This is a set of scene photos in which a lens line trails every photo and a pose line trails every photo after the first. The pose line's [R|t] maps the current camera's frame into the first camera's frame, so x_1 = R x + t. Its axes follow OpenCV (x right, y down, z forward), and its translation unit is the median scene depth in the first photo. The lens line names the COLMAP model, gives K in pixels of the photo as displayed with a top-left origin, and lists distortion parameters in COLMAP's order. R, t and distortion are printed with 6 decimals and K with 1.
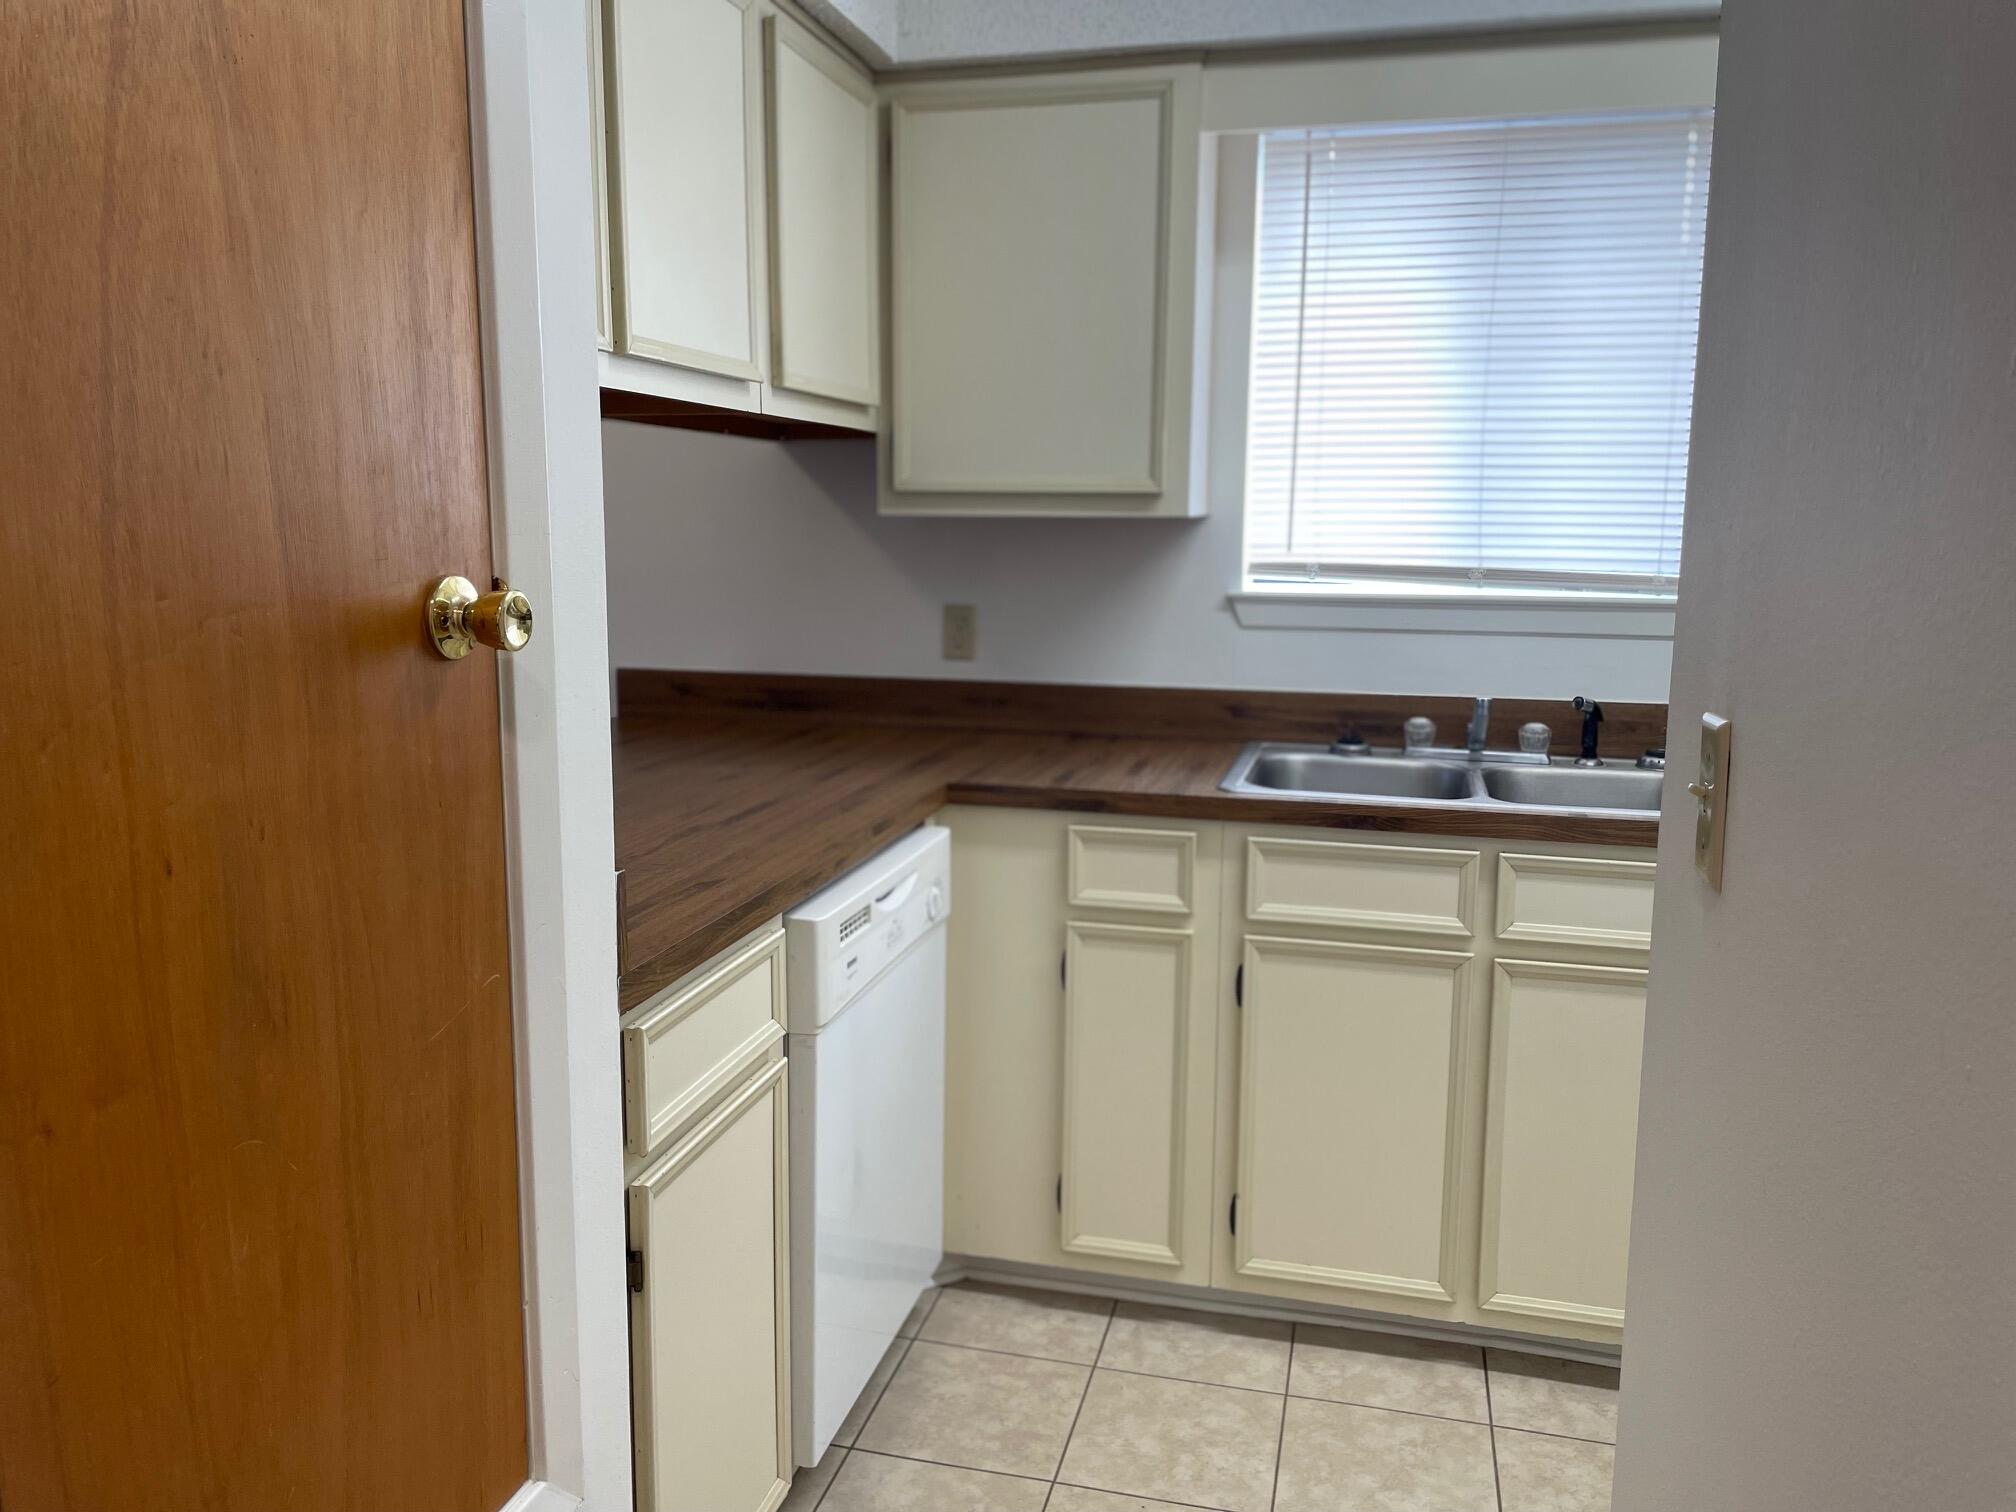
lens RADIAL K [[1519.7, 0, 991.2], [0, 1519.7, 754.6], [0, 0, 1]] dist [0.000373, -0.032715]
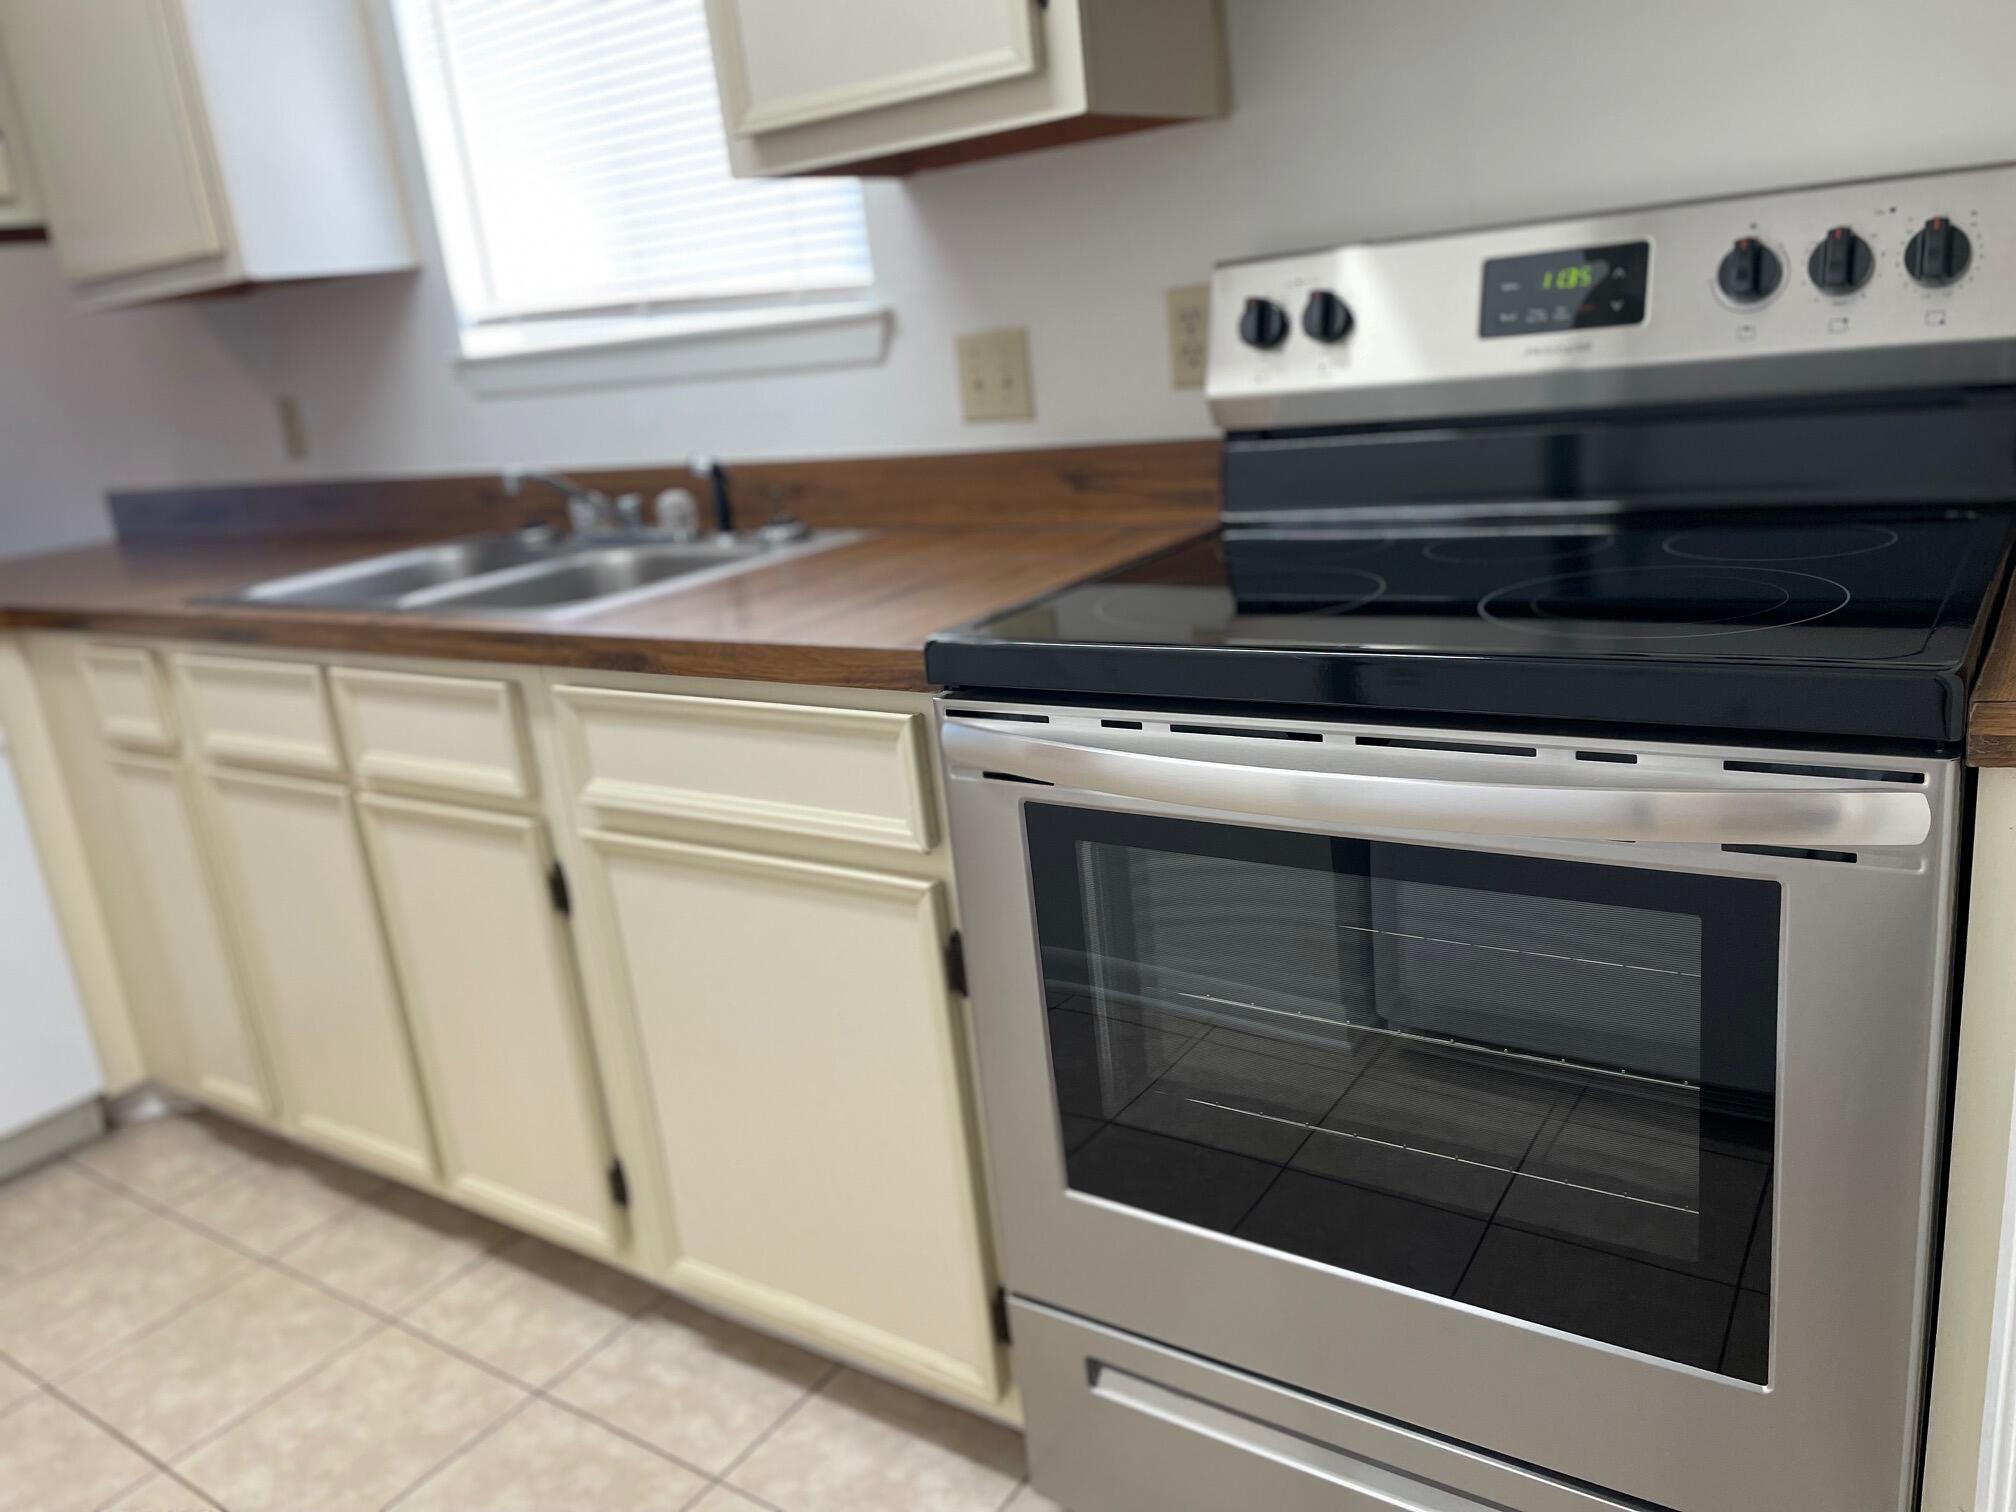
lens RADIAL K [[1519.7, 0, 1012.4], [0, 1519.7, 765.9], [0, 0, 1]] dist [0.000373, -0.032715]
pose [[0.937312, -0.012938, -0.348251, 0.951695], [0.069991, 0.985938, 0.151750, 0.016881], [0.341390, -0.166611, 0.925037, 0.353626]]
